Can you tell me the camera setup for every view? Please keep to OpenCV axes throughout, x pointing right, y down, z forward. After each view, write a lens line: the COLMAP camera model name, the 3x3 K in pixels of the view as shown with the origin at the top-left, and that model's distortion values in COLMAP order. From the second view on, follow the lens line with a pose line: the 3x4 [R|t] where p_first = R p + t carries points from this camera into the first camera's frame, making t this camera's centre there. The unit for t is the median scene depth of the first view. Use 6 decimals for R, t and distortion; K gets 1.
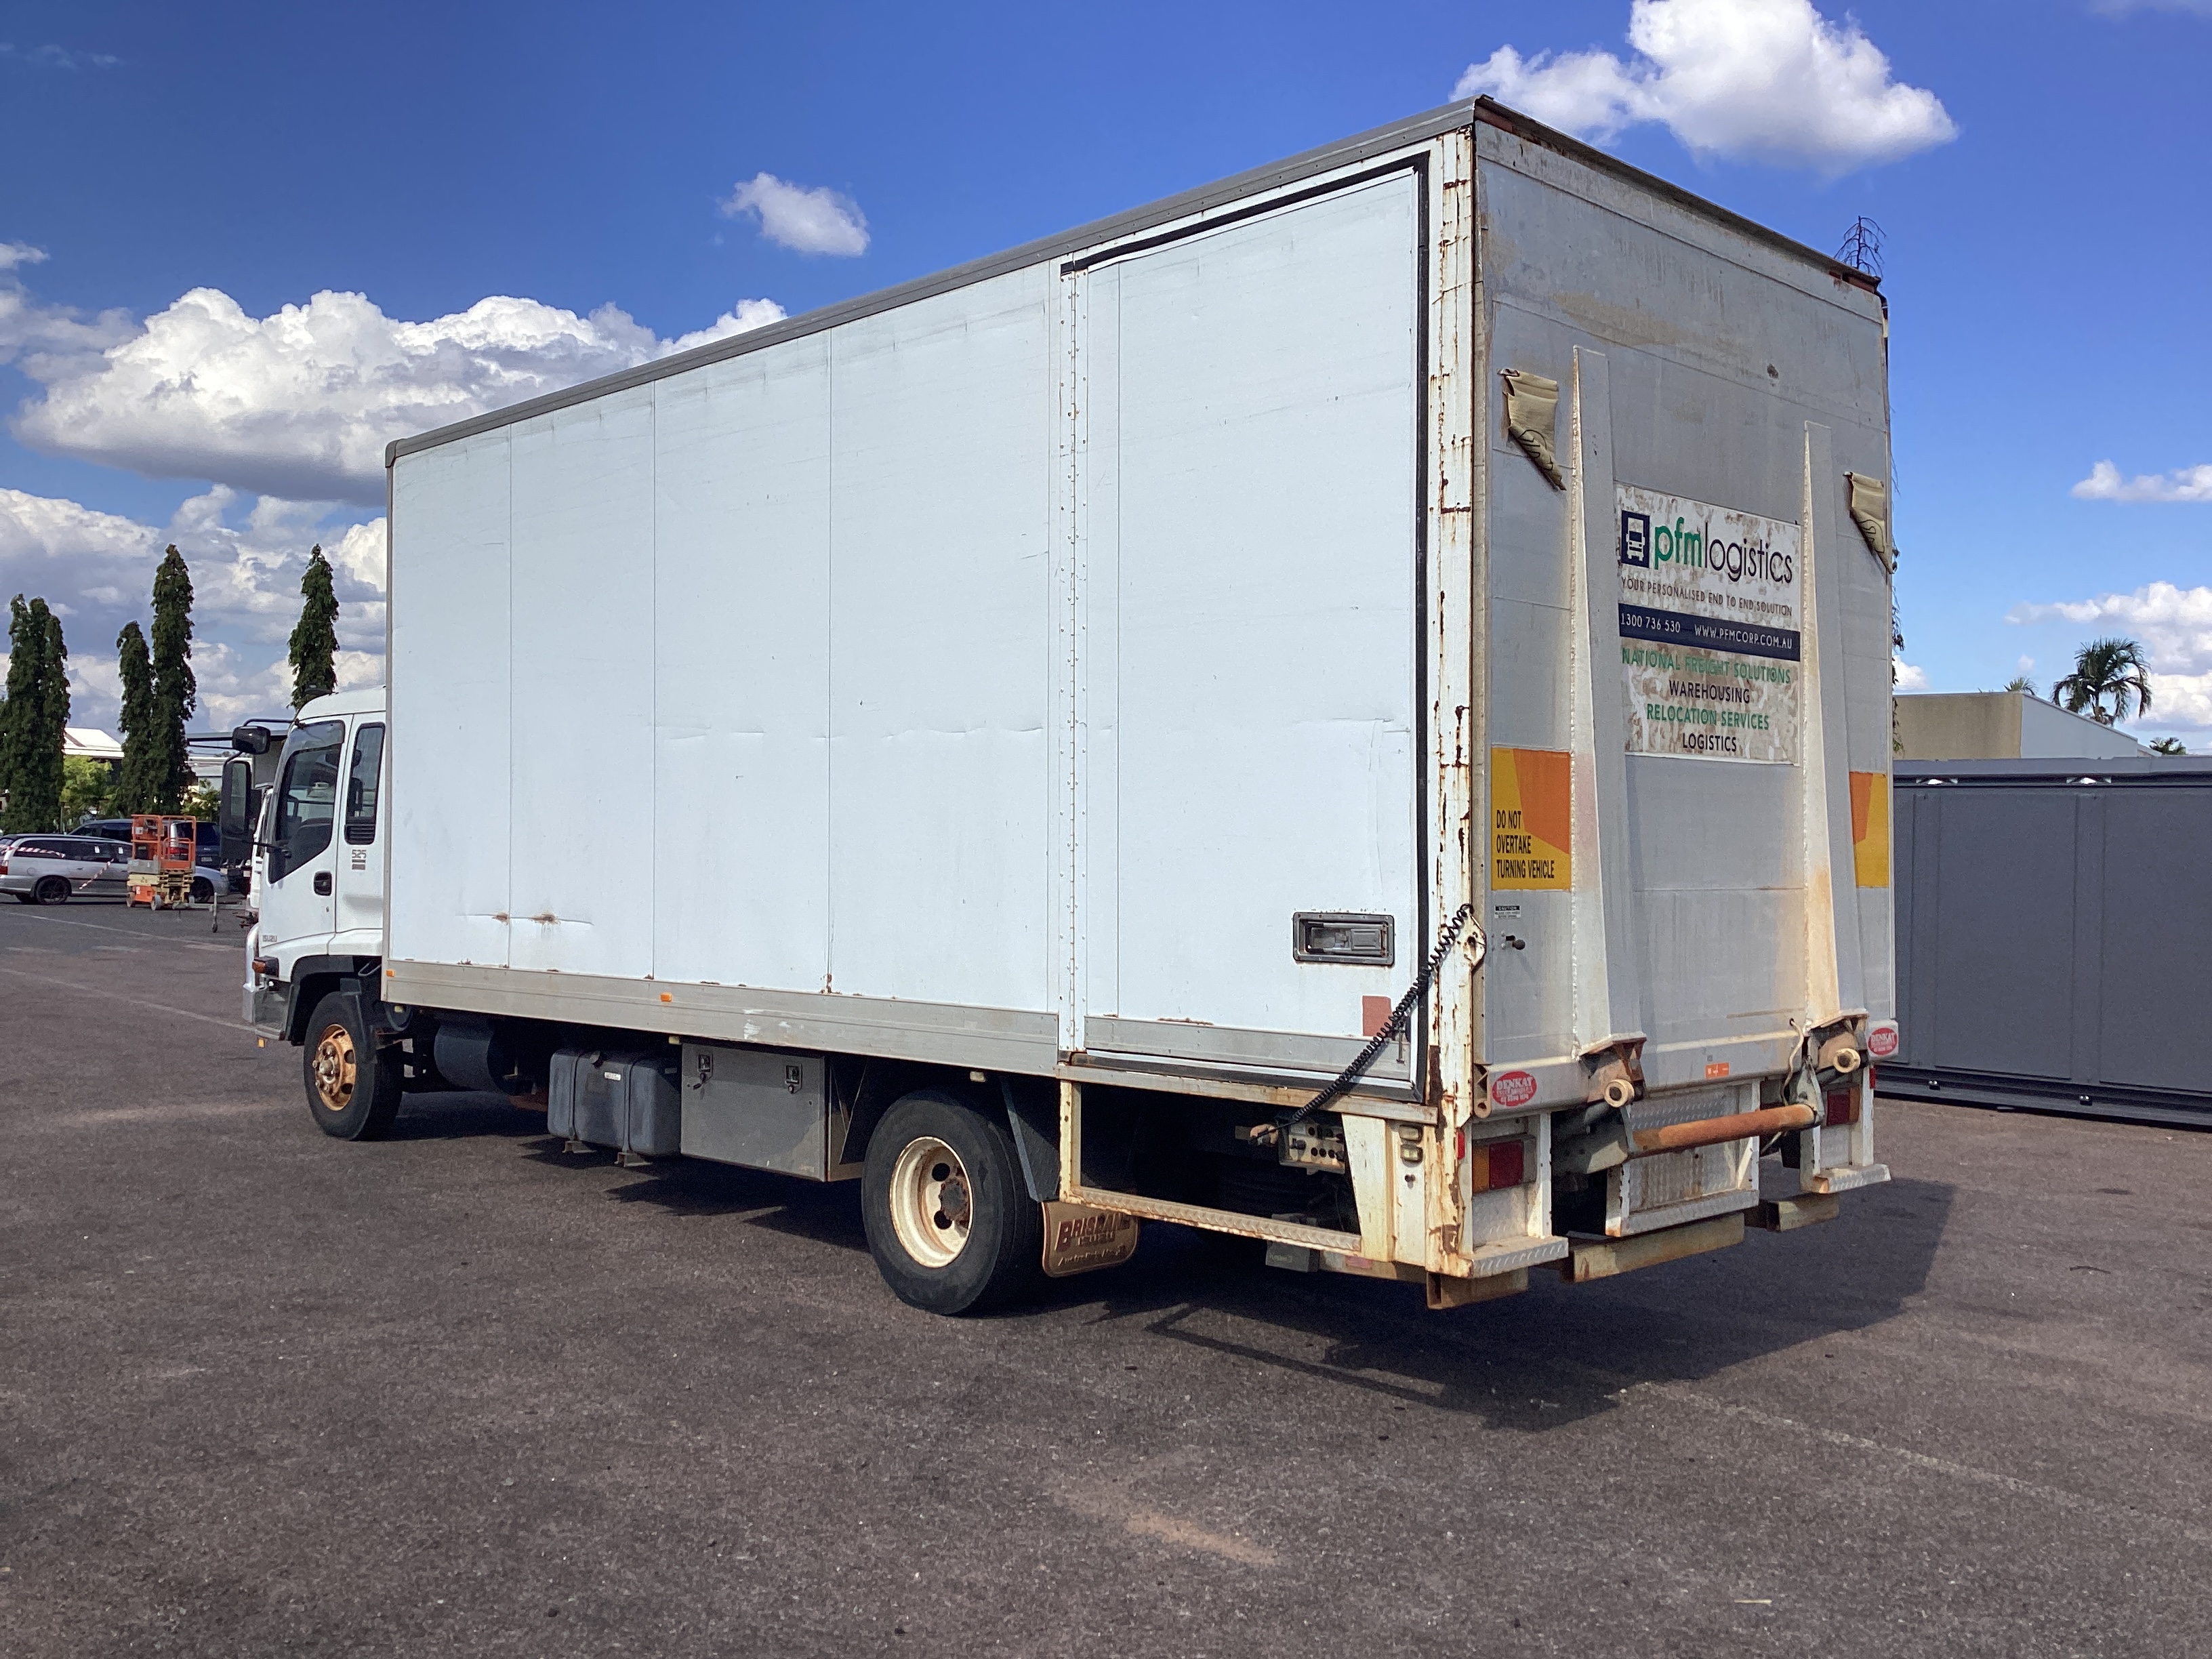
lens RADIAL K [[2001.5, 0, 1110.6], [0, 2001.5, 817.3], [0, 0, 1]] dist [0.113710, -0.207156]
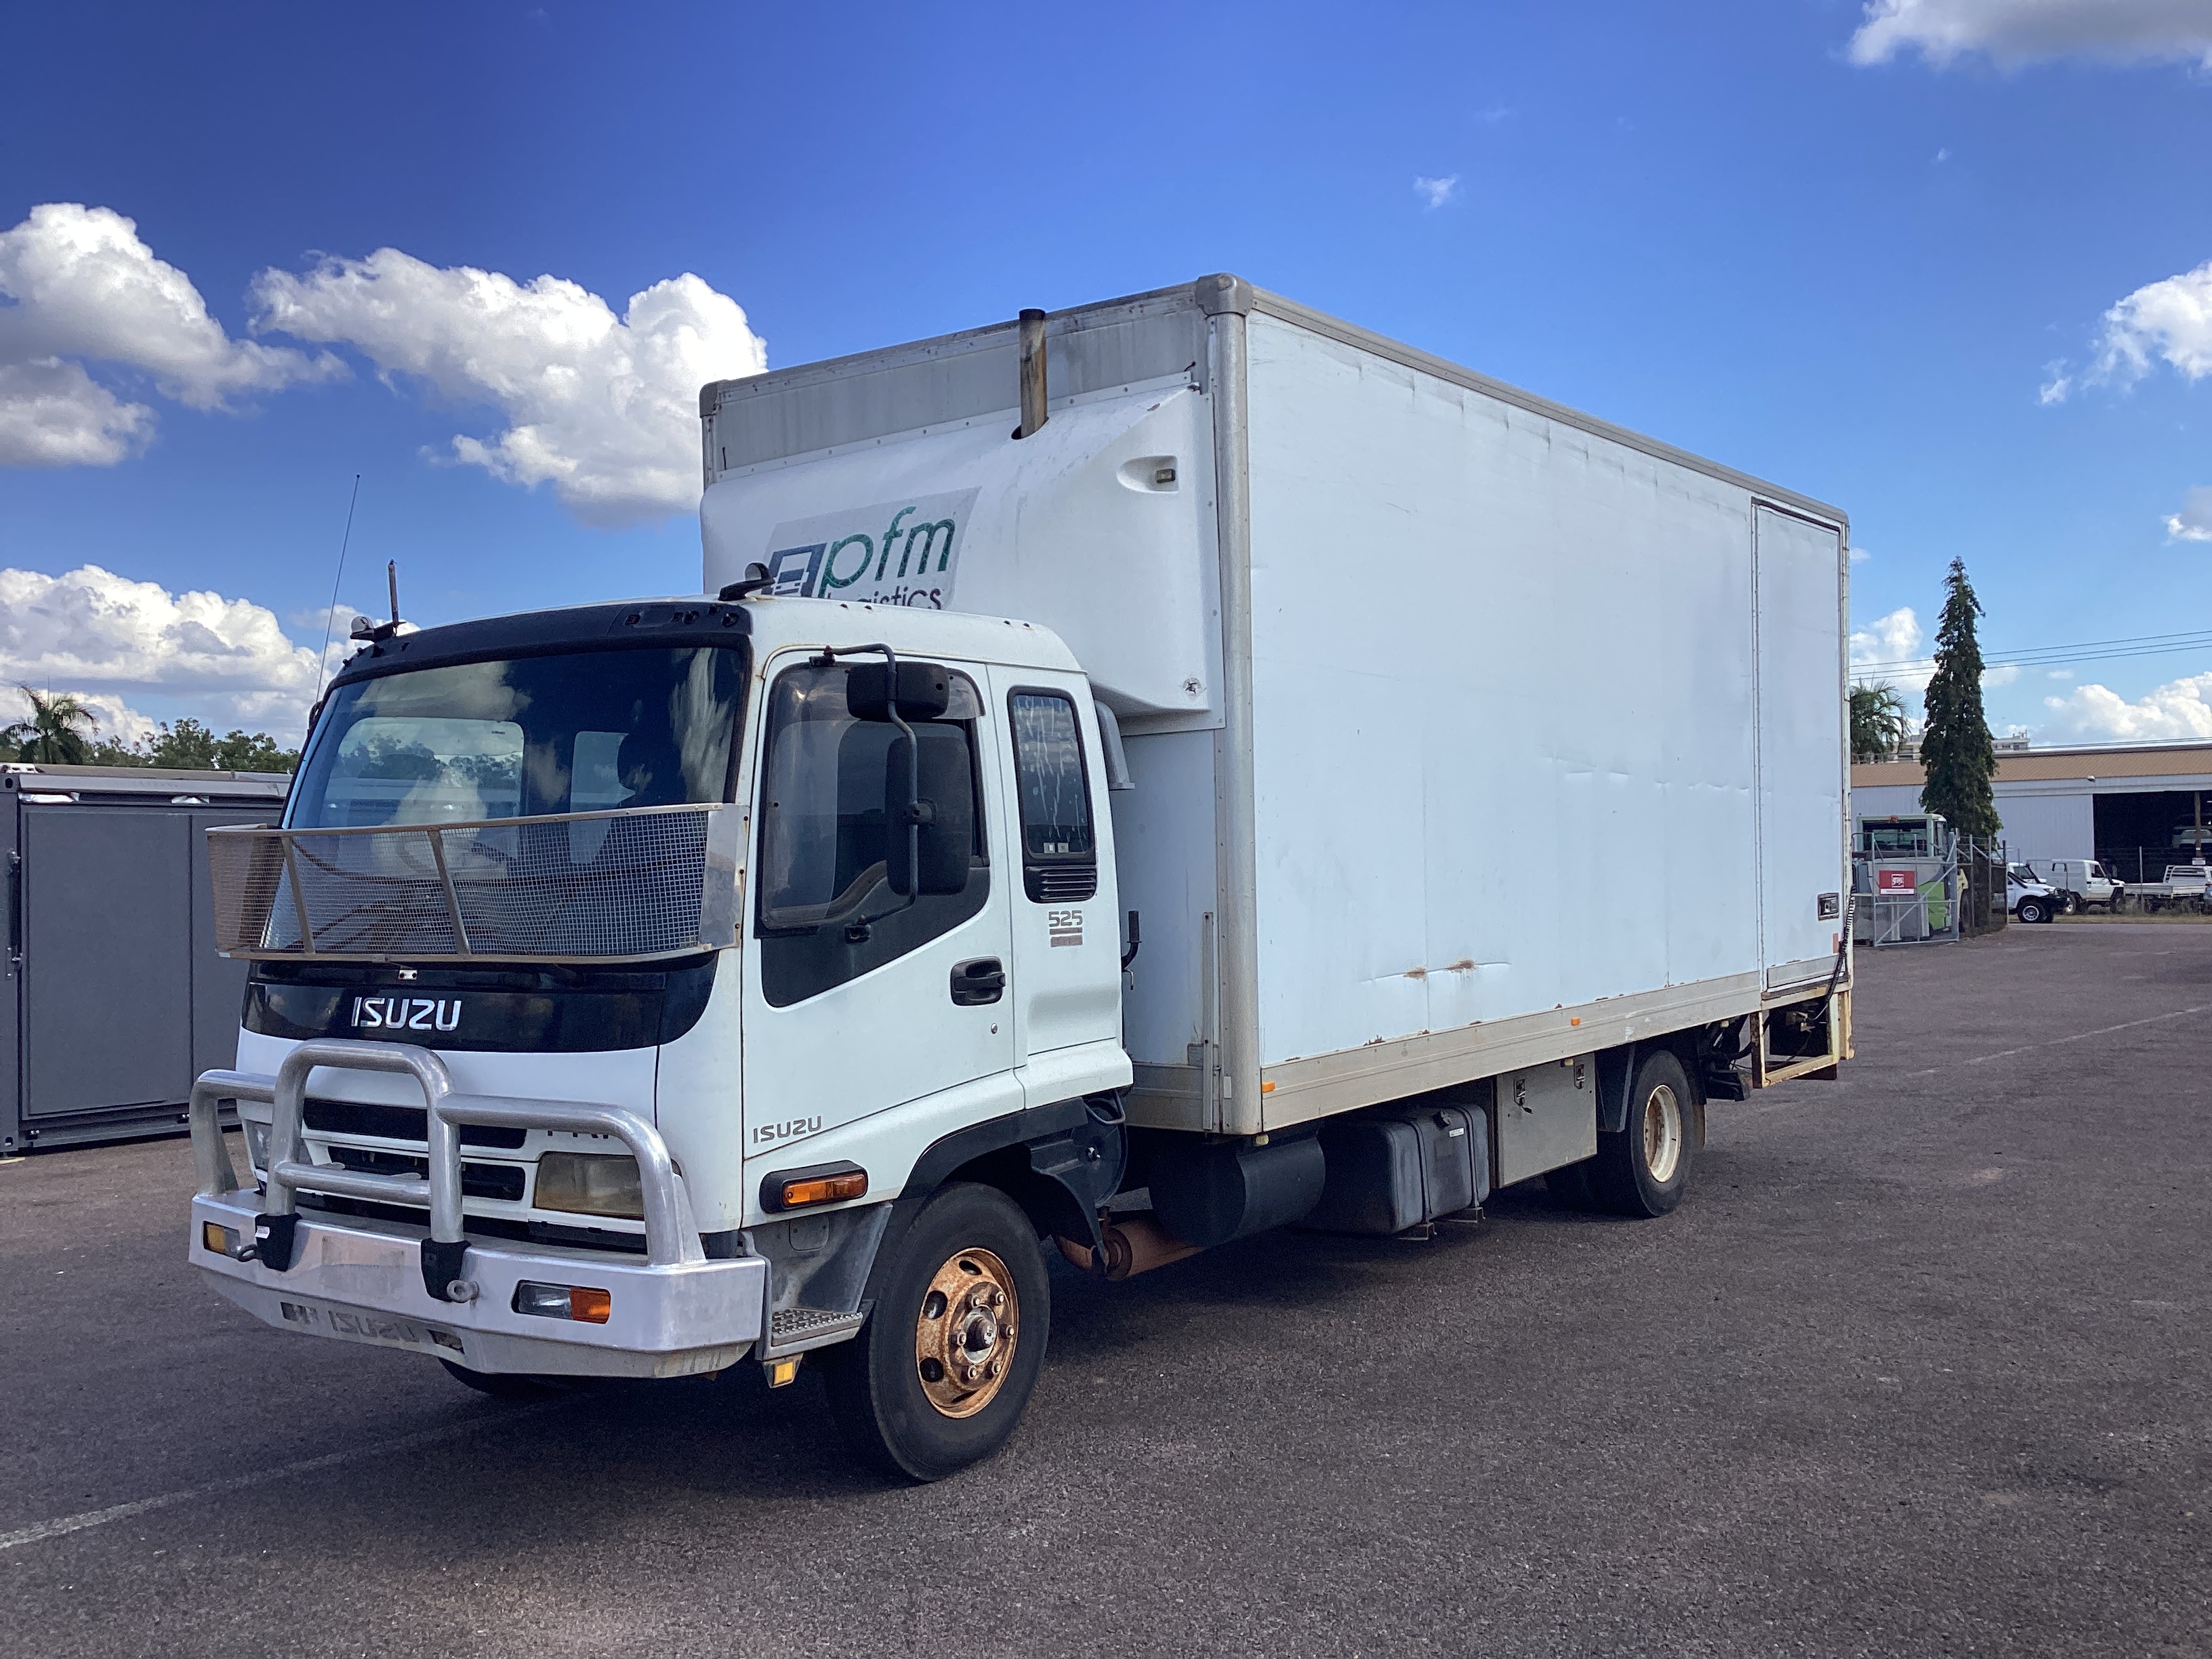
lens RADIAL K [[2001.5, 0, 1110.6], [0, 2001.5, 817.3], [0, 0, 1]] dist [0.113710, -0.207156]
pose [[-0.161992, 0.005985, 0.986774, -1.743795], [-0.002447, 0.999976, -0.006467, -0.012488], [-0.986789, -0.003462, -0.161973, 2.025787]]
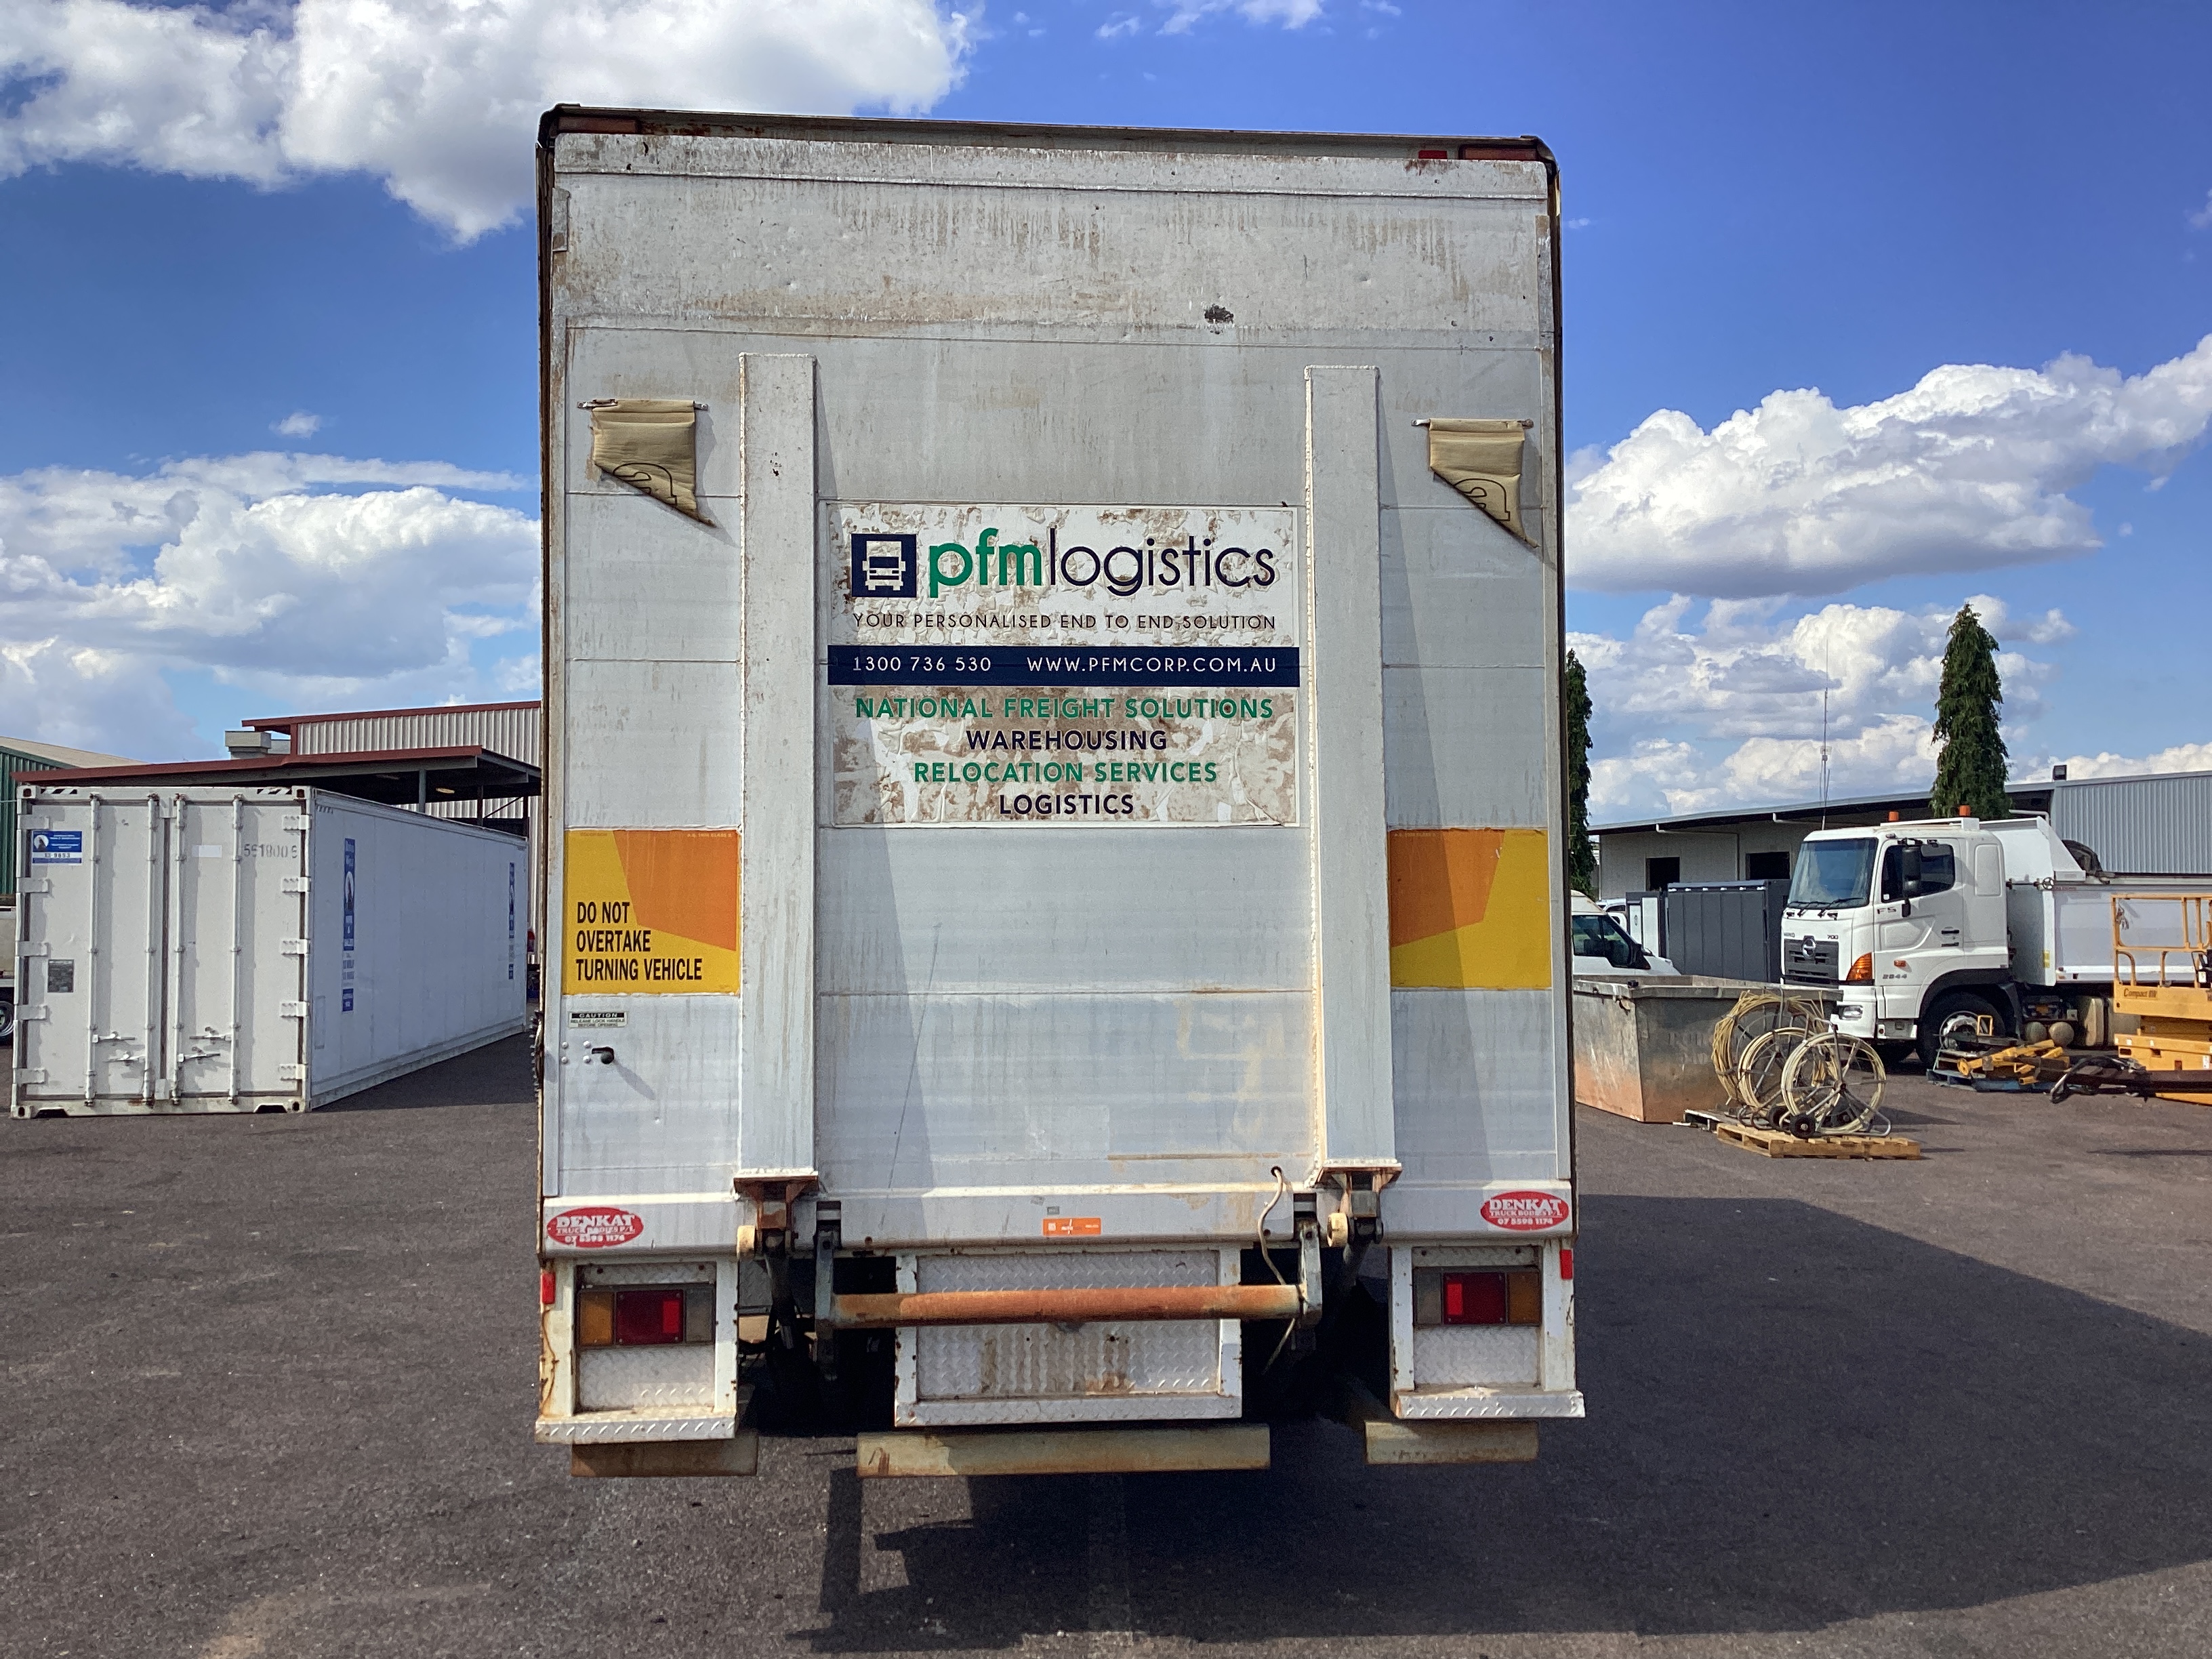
lens RADIAL K [[2001.5, 0, 1110.6], [0, 2001.5, 817.3], [0, 0, 1]] dist [0.113710, -0.207156]
pose [[0.767269, -0.048553, -0.639484, 0.819261], [0.021414, 0.998514, -0.050120, 0.007504], [0.640967, 0.024761, 0.767169, 0.418350]]
